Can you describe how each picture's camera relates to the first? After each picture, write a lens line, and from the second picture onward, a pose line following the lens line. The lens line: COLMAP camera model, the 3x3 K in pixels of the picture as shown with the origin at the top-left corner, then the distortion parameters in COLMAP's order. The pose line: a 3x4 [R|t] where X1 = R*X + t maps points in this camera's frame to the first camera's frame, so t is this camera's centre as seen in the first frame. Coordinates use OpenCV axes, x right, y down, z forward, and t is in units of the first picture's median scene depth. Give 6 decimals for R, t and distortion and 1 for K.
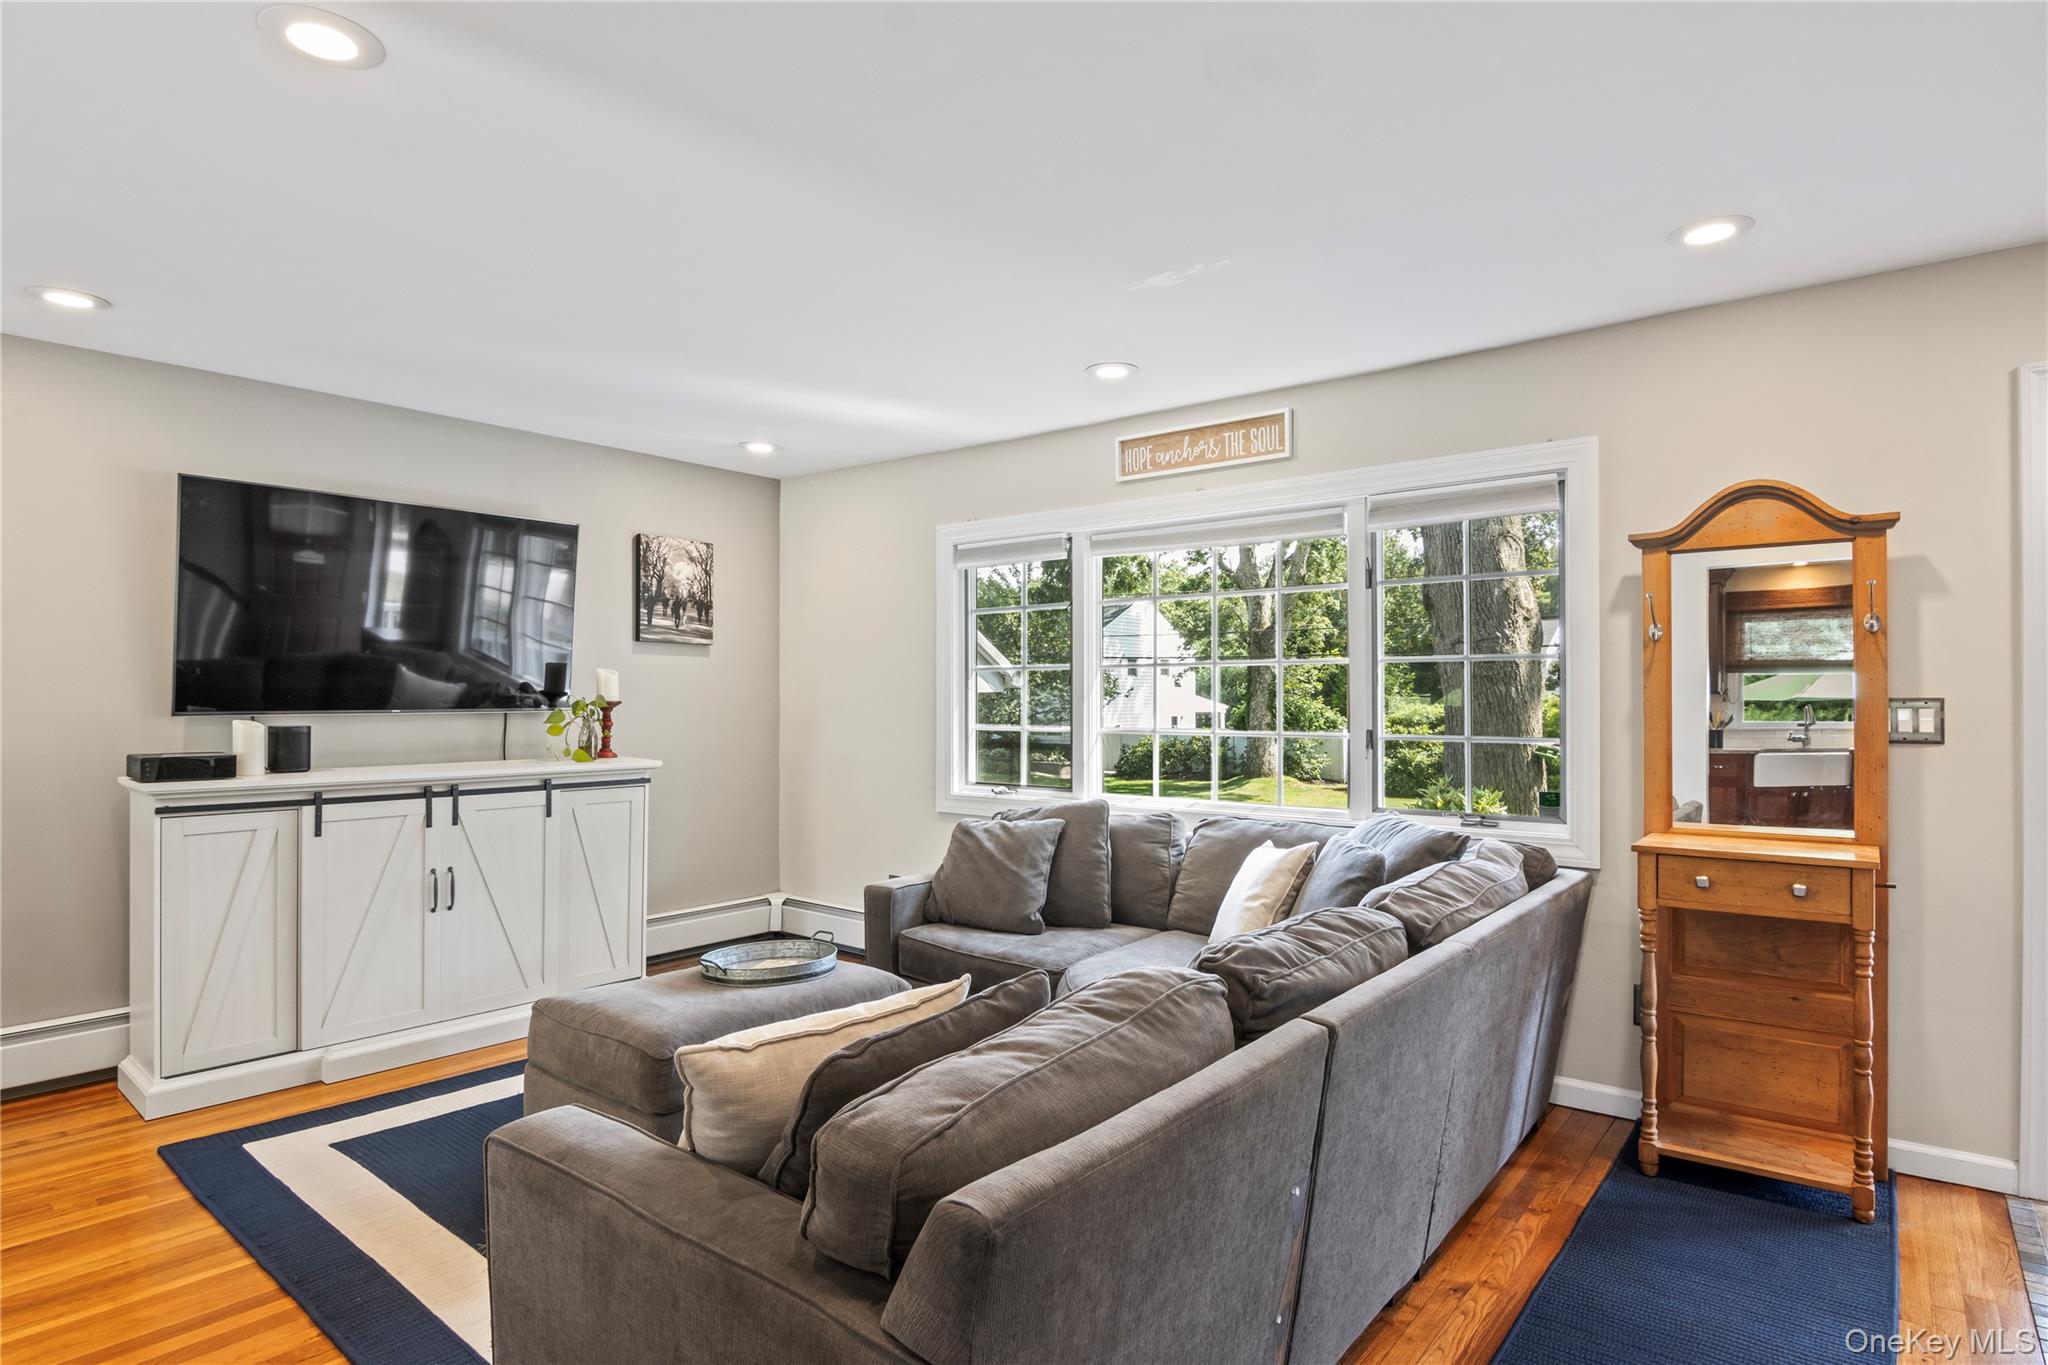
lens RADIAL K [[1084.9, 0, 1039.5], [0, 1084.9, 698.4], [0, 0, 1]] dist [-0.007850, -0.009642]
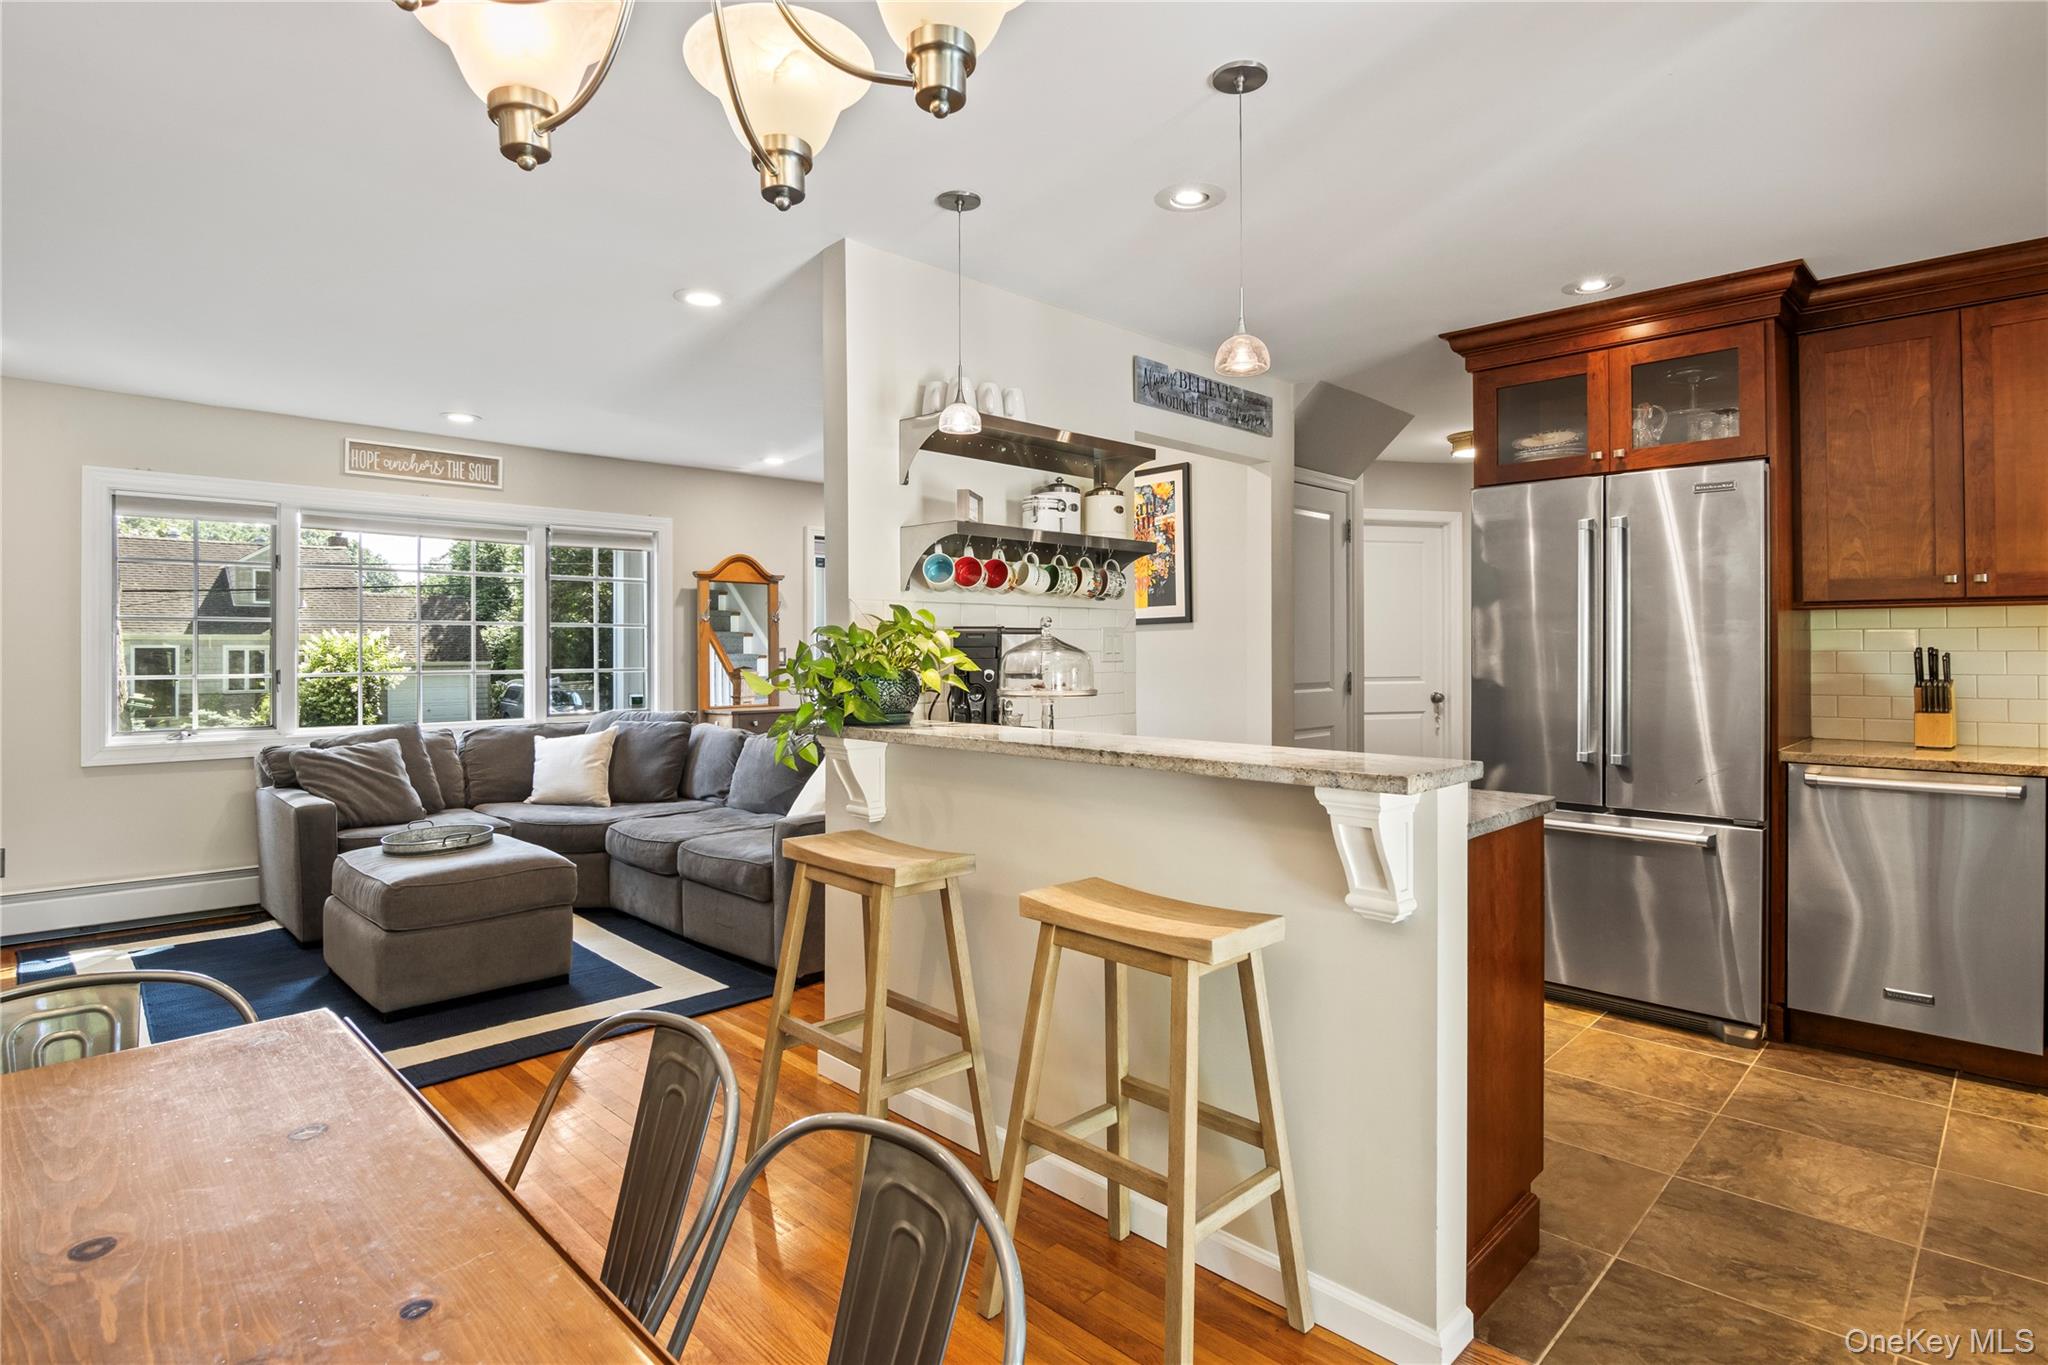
lens RADIAL K [[1052.6, 0, 1017.9], [0, 1052.6, 656.7], [0, 0, 1]] dist [-0.002437, -0.012837]
pose [[0.114124, -0.000845, 0.993466, -1.241807], [0.004133, 0.999991, 0.000376, 0.016437], [-0.993458, 0.004064, 0.114126, 0.115123]]
